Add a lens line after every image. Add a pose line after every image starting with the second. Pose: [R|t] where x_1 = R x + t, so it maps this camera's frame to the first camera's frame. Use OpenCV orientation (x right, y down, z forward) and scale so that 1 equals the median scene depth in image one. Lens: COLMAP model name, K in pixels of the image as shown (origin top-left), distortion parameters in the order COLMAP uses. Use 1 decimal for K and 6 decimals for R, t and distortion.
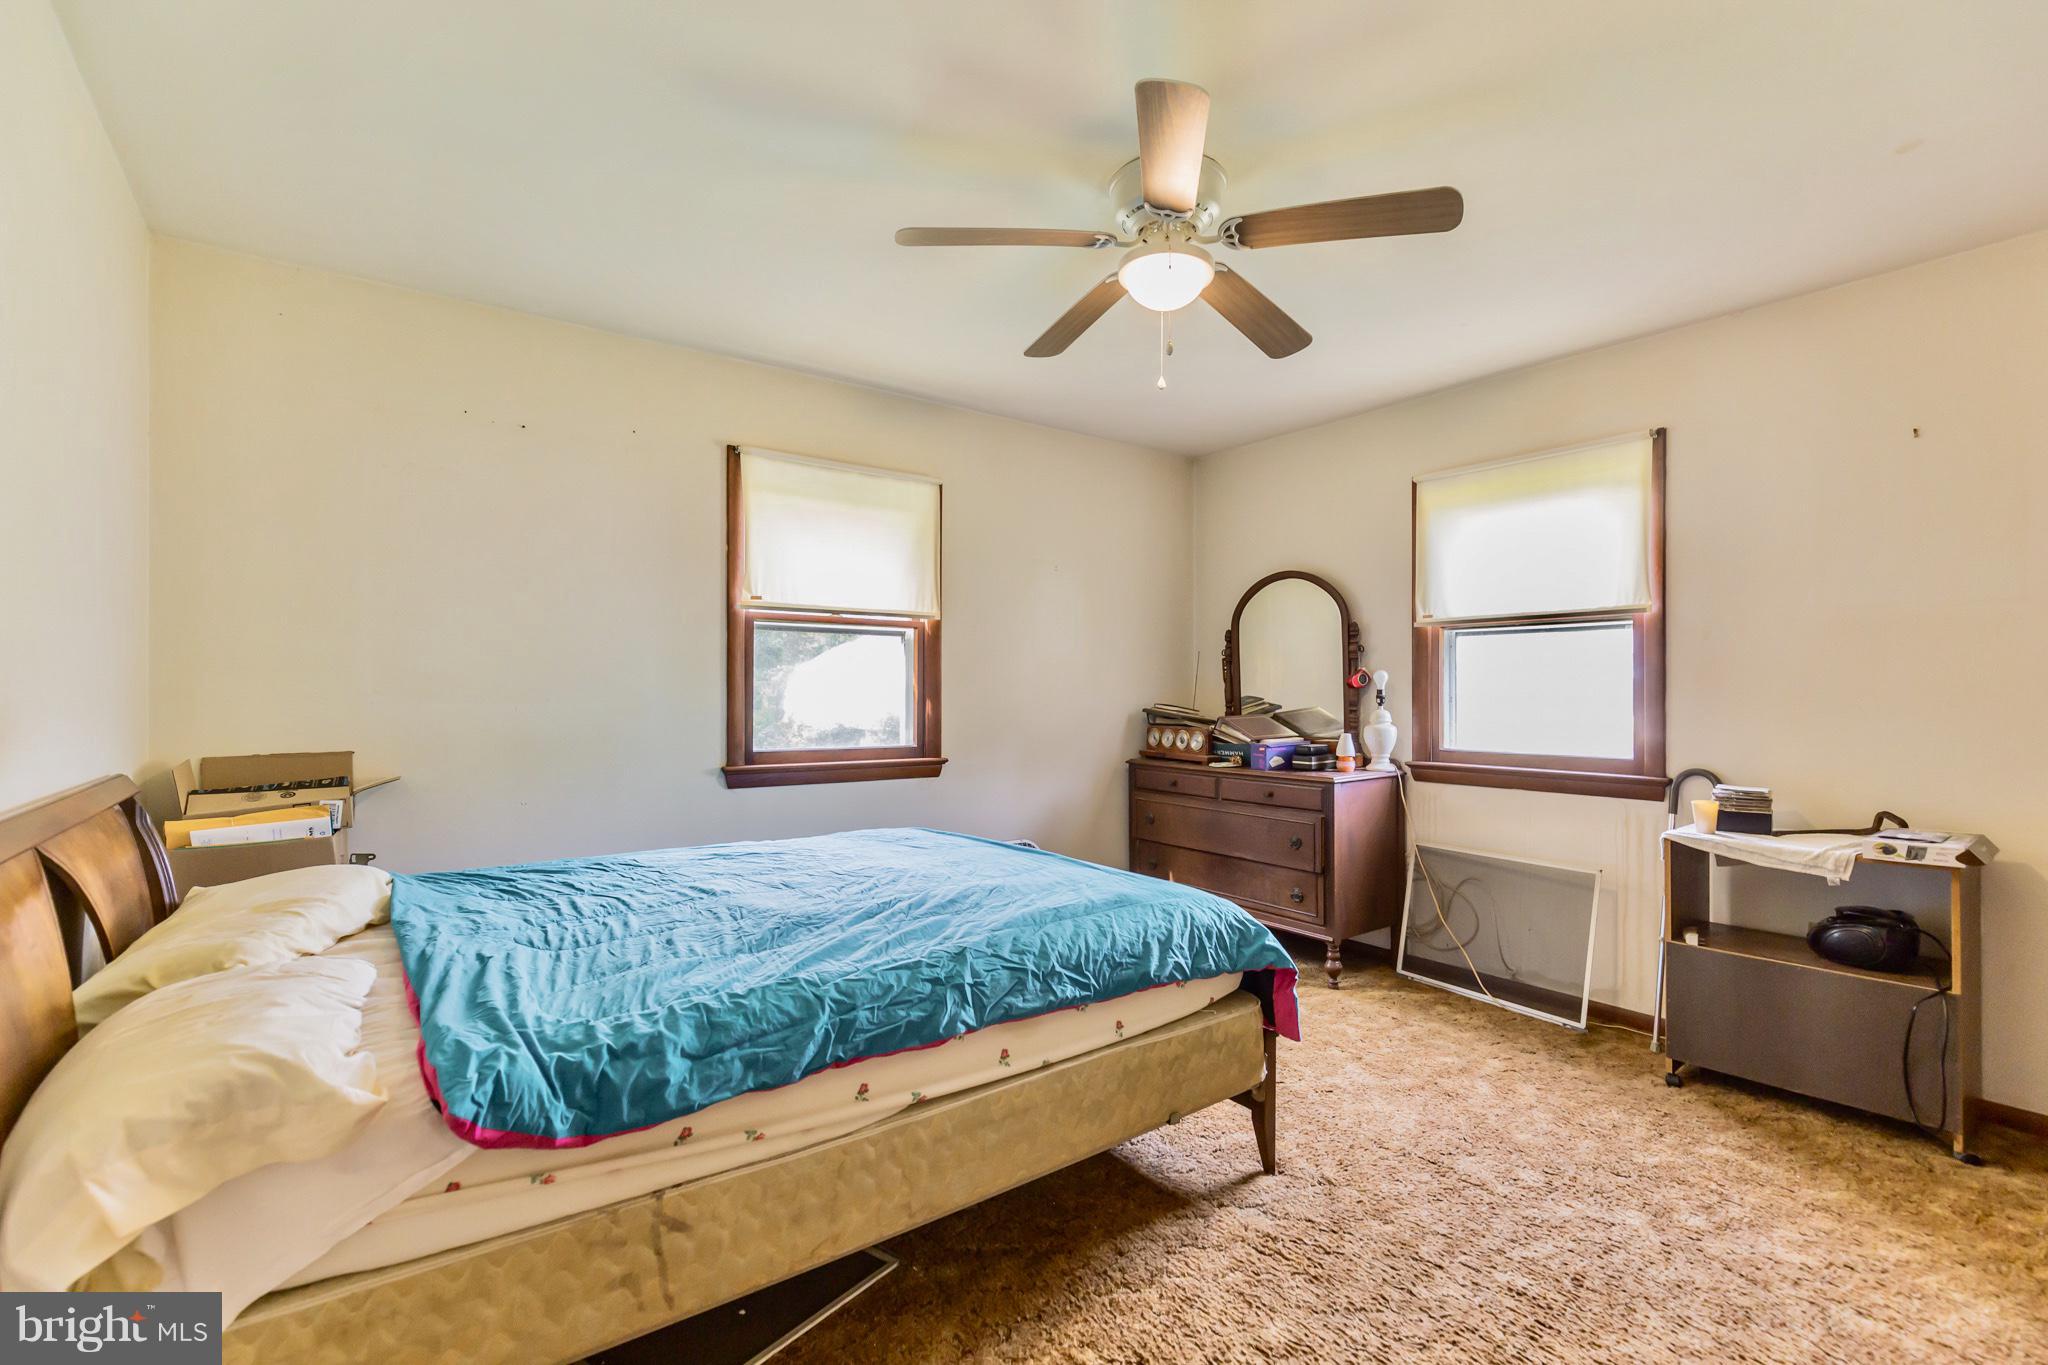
lens RADIAL K [[927.2, 0, 1023.2], [0, 927.2, 688.5], [0, 0, 1]] dist [0.003491, 0.000298]
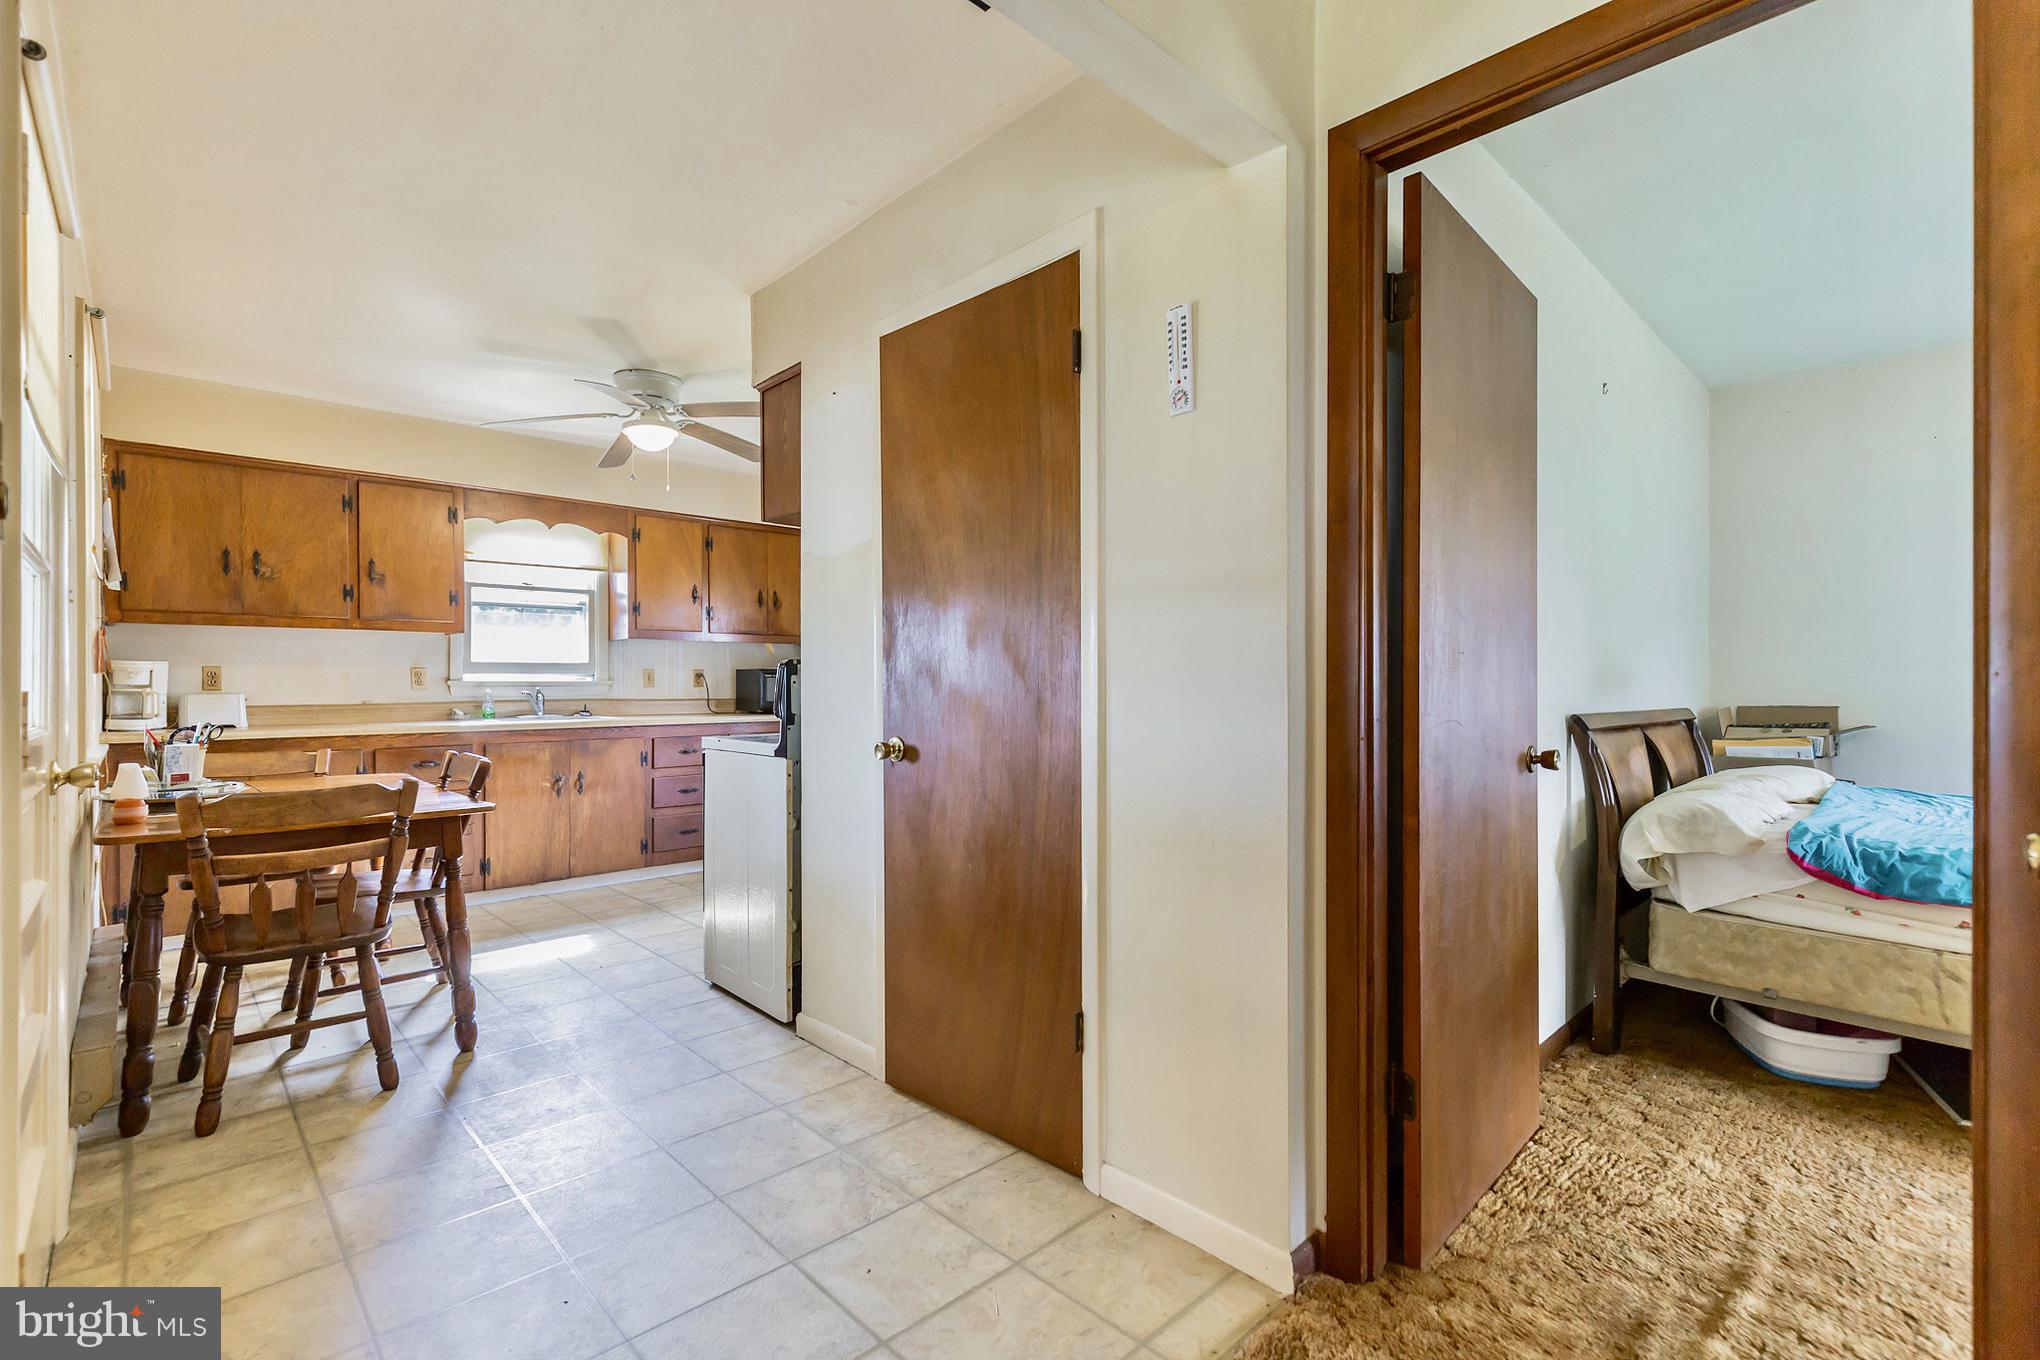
lens RADIAL K [[923.6, 0, 1019.2], [0, 923.6, 686.0], [0, 0, 1]] dist [0.003491, 0.000298]
pose [[0.130691, 0.003616, -0.991417, 0.542875], [-0.001821, 0.999993, 0.003407, 0.037215], [0.991421, 0.001360, 0.130697, -0.441505]]
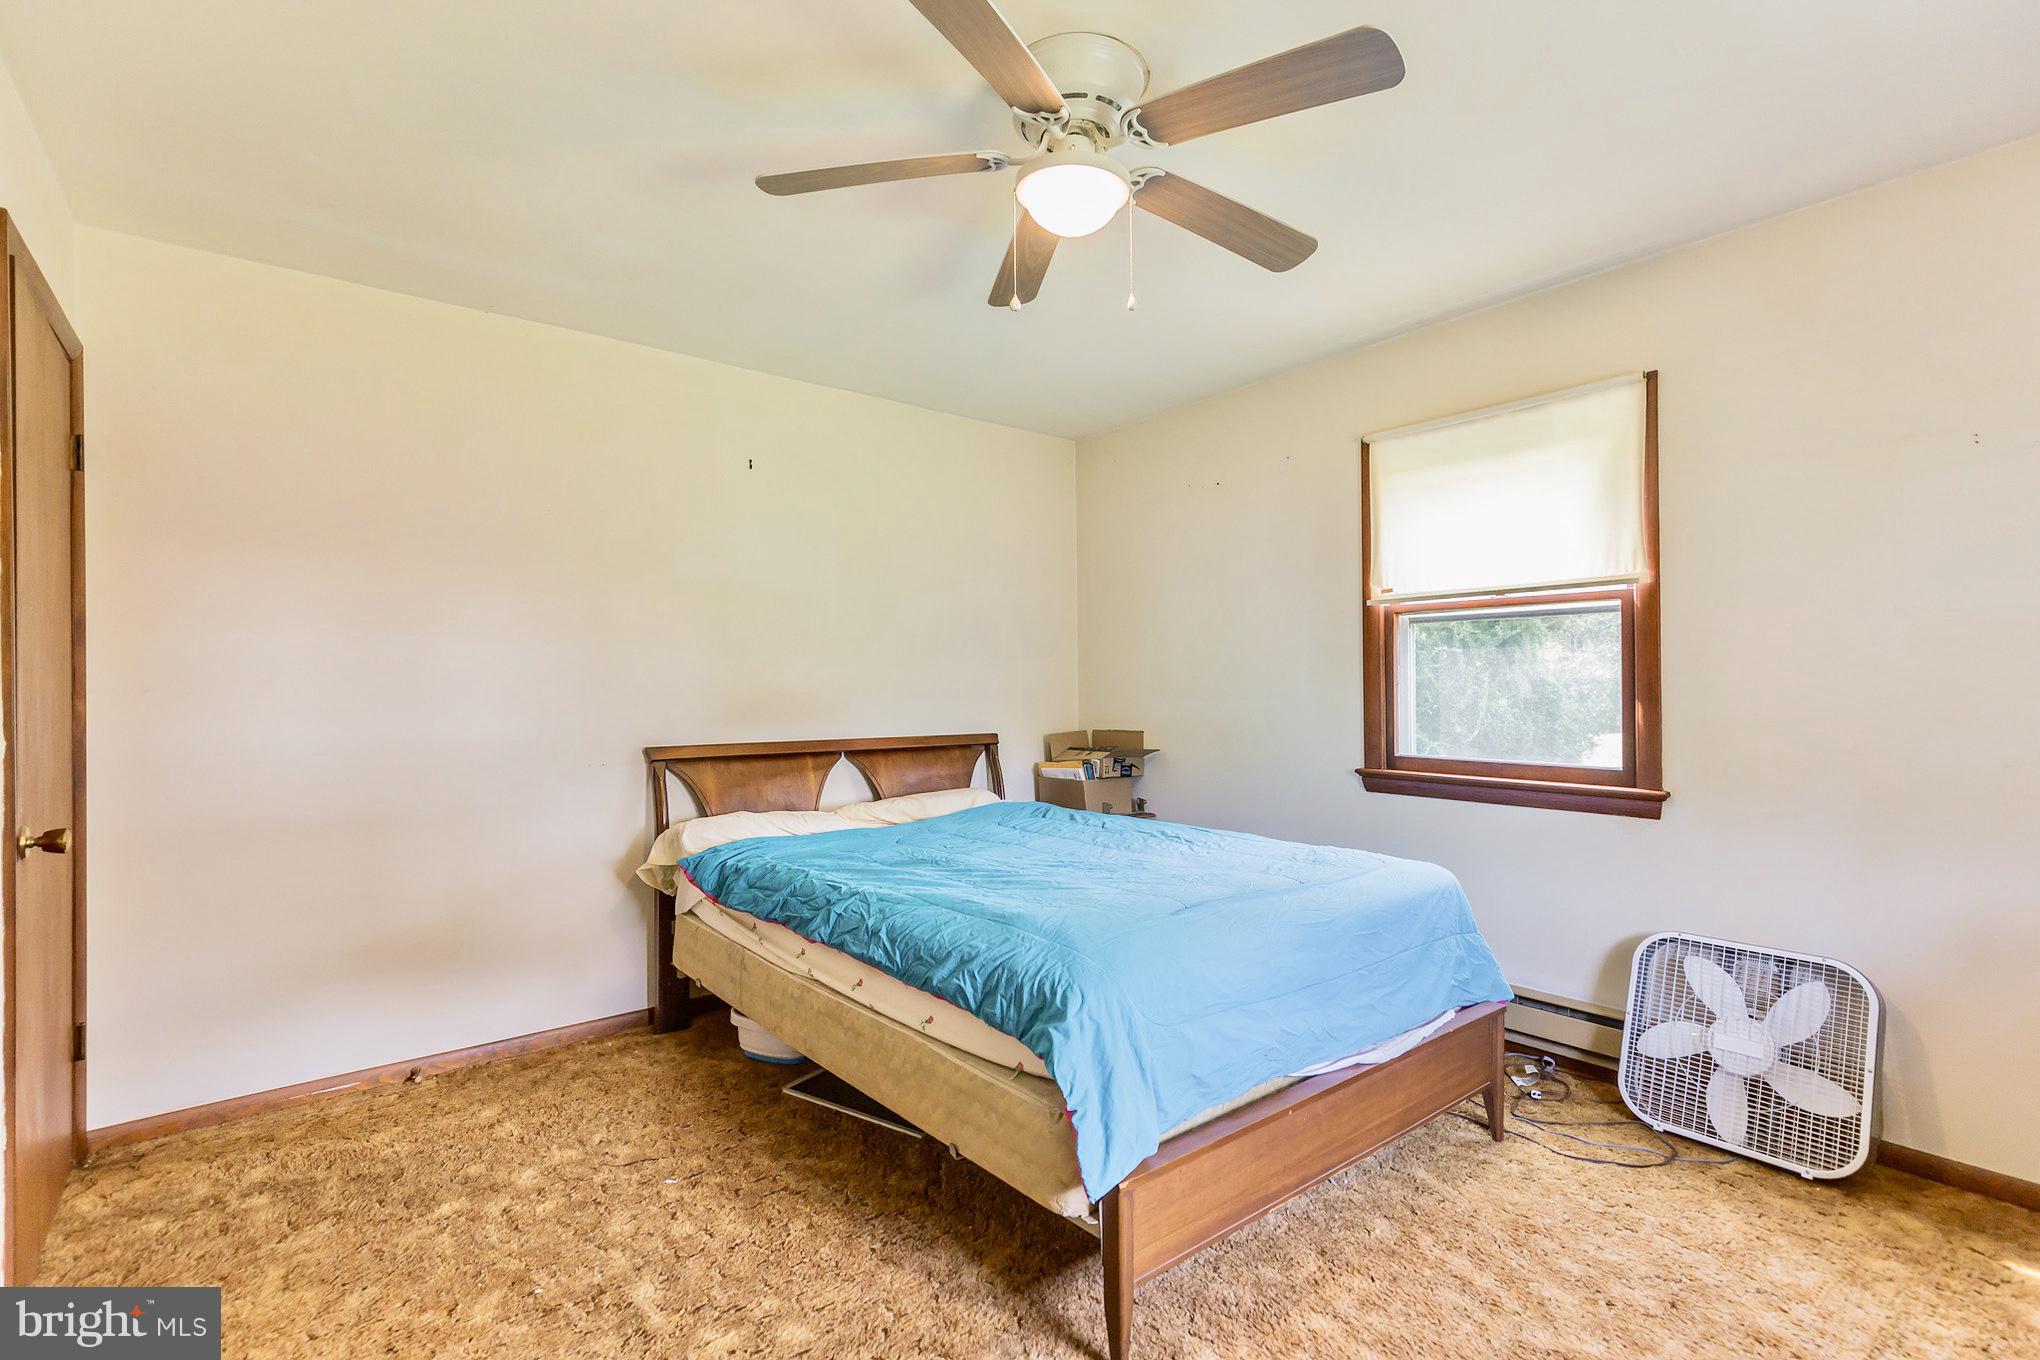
lens RADIAL K [[923.6, 0, 1019.2], [0, 923.6, 686.0], [0, 0, 1]] dist [0.003491, 0.000298]
pose [[0.044506, -0.005277, -0.998995, 0.855833], [0.006594, 0.999966, -0.004988, 0.000144], [0.998987, -0.006366, 0.044540, 0.800744]]
